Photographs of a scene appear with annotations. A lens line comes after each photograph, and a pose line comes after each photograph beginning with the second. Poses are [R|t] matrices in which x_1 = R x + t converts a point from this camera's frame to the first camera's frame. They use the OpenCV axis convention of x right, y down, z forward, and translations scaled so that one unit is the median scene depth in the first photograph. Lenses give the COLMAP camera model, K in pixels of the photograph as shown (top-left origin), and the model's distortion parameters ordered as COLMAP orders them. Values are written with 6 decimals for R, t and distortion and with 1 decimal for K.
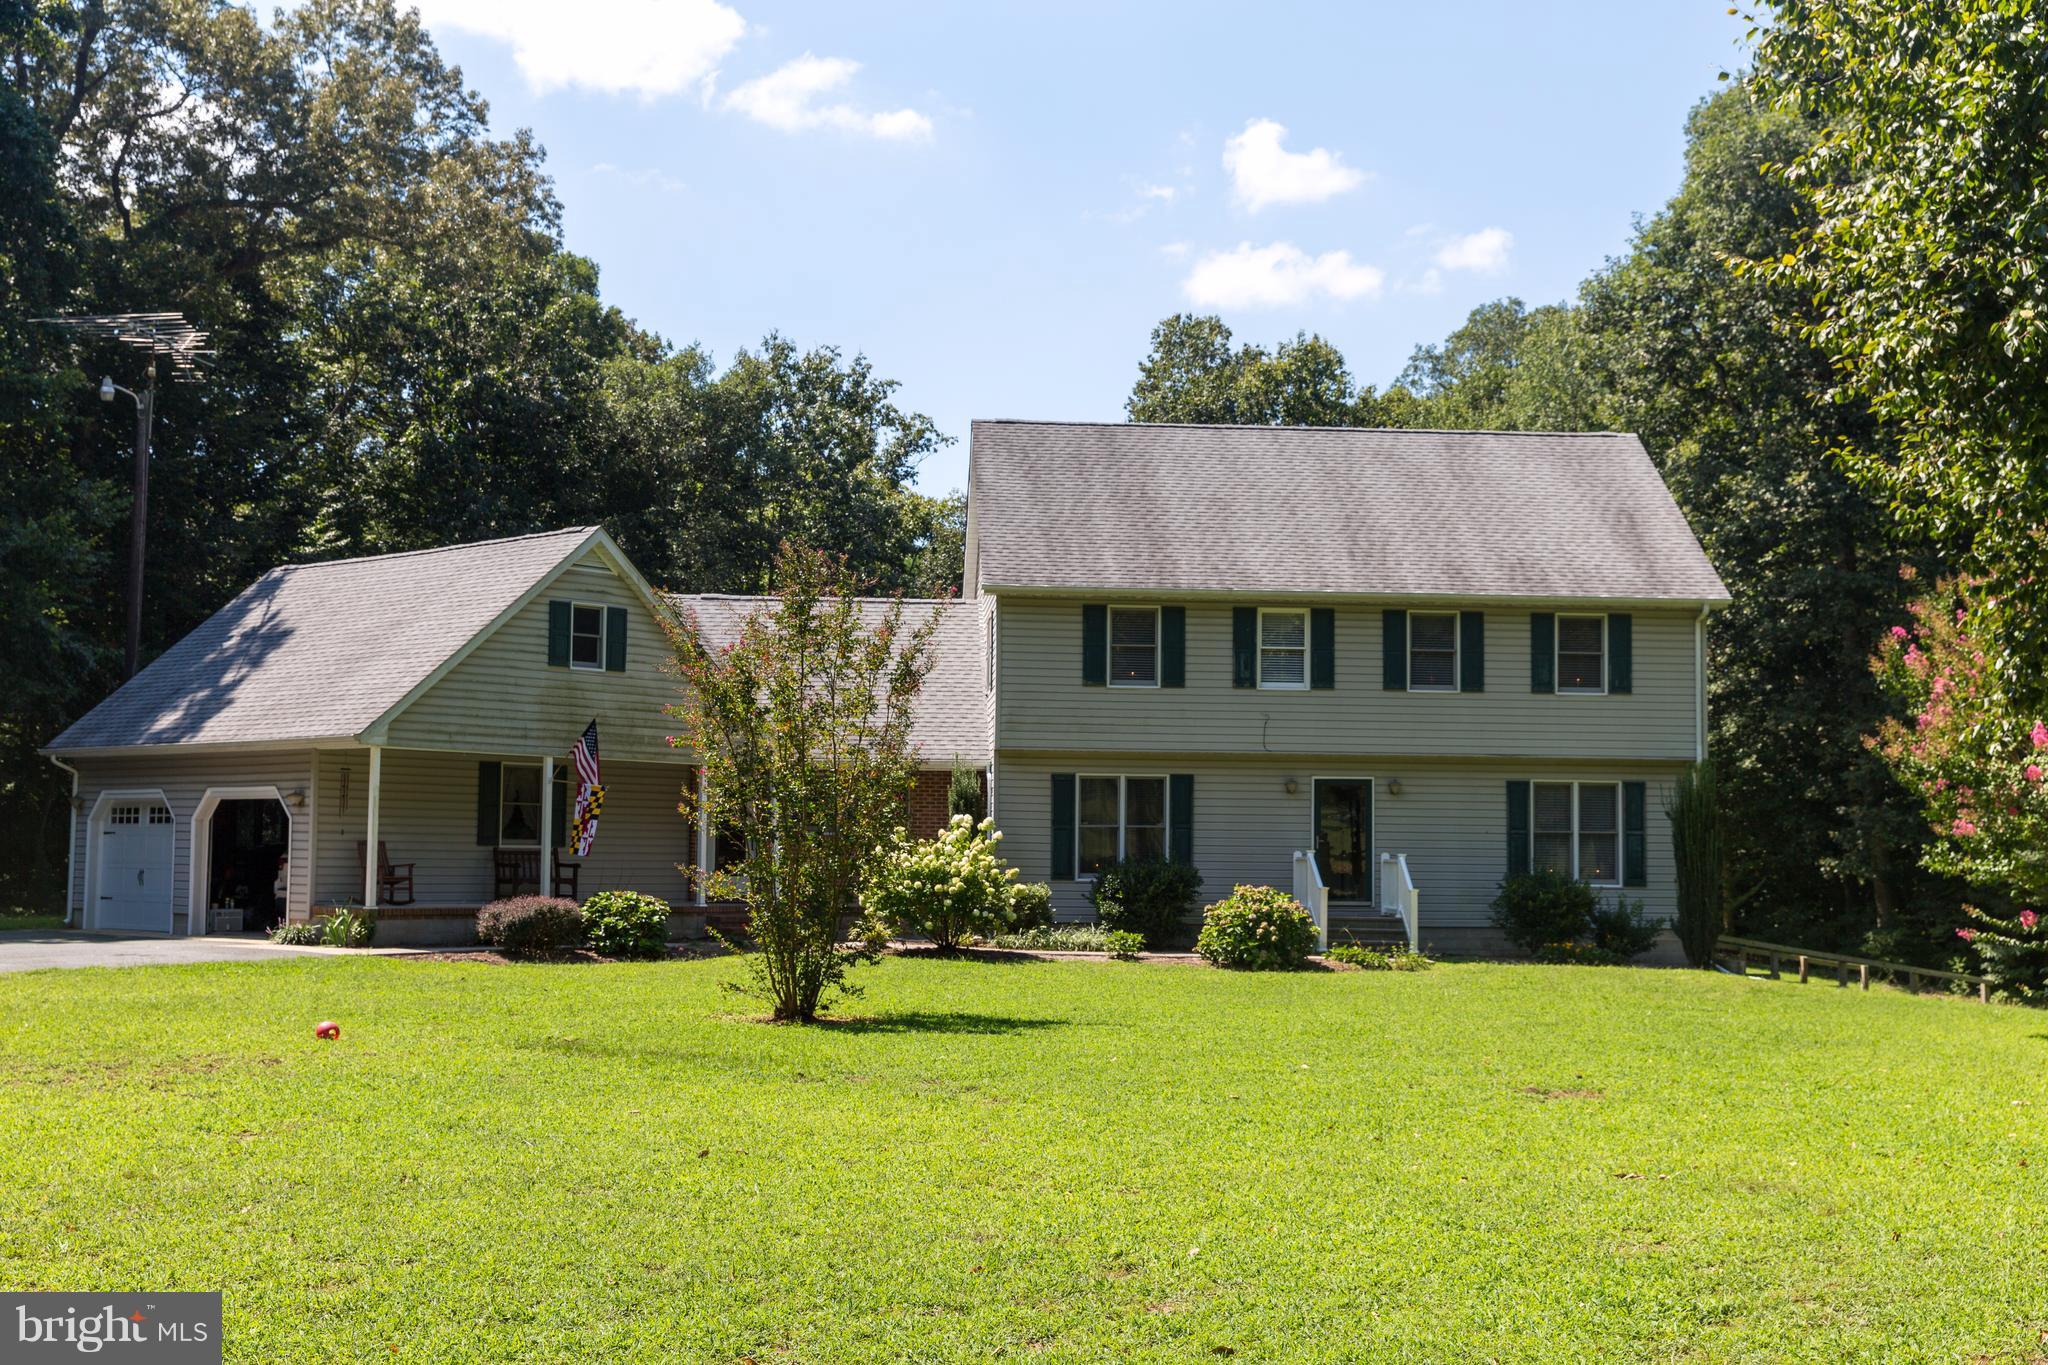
lens RADIAL K [[1345.3, 0, 1018.6], [0, 1345.3, 681.8], [0, 0, 1]] dist [0.007101, -0.001799]
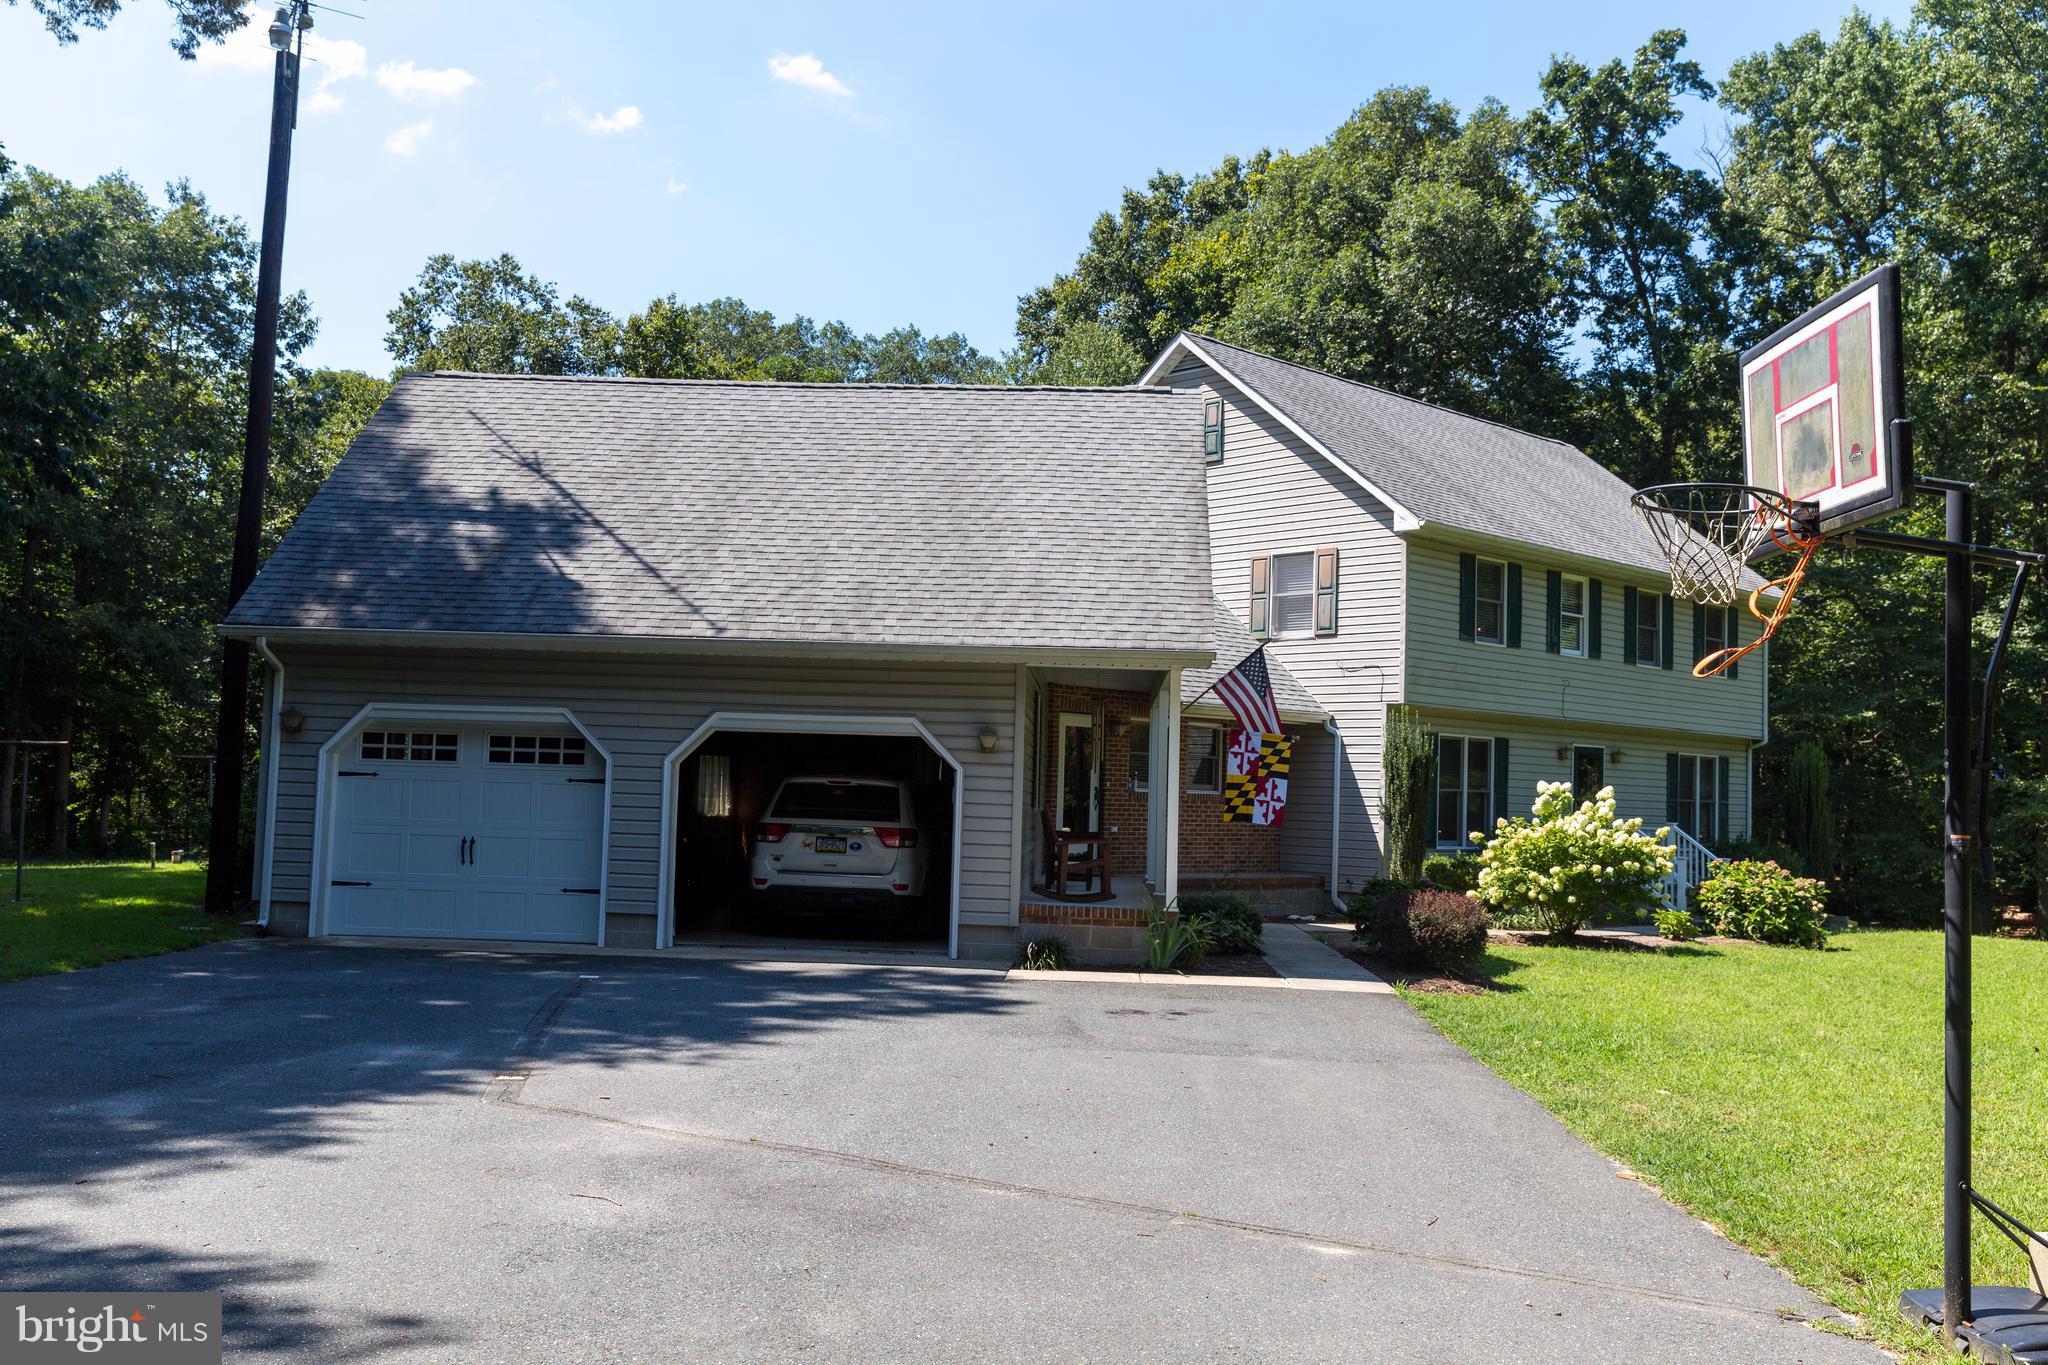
lens RADIAL K [[1345.3, 0, 1018.6], [0, 1345.3, 681.8], [0, 0, 1]] dist [0.007101, -0.001799]
pose [[0.878258, 0.055934, 0.474905, -0.660492], [-0.076882, 0.996732, 0.024786, 0.032176], [-0.471966, -0.058280, 0.879688, 0.321619]]
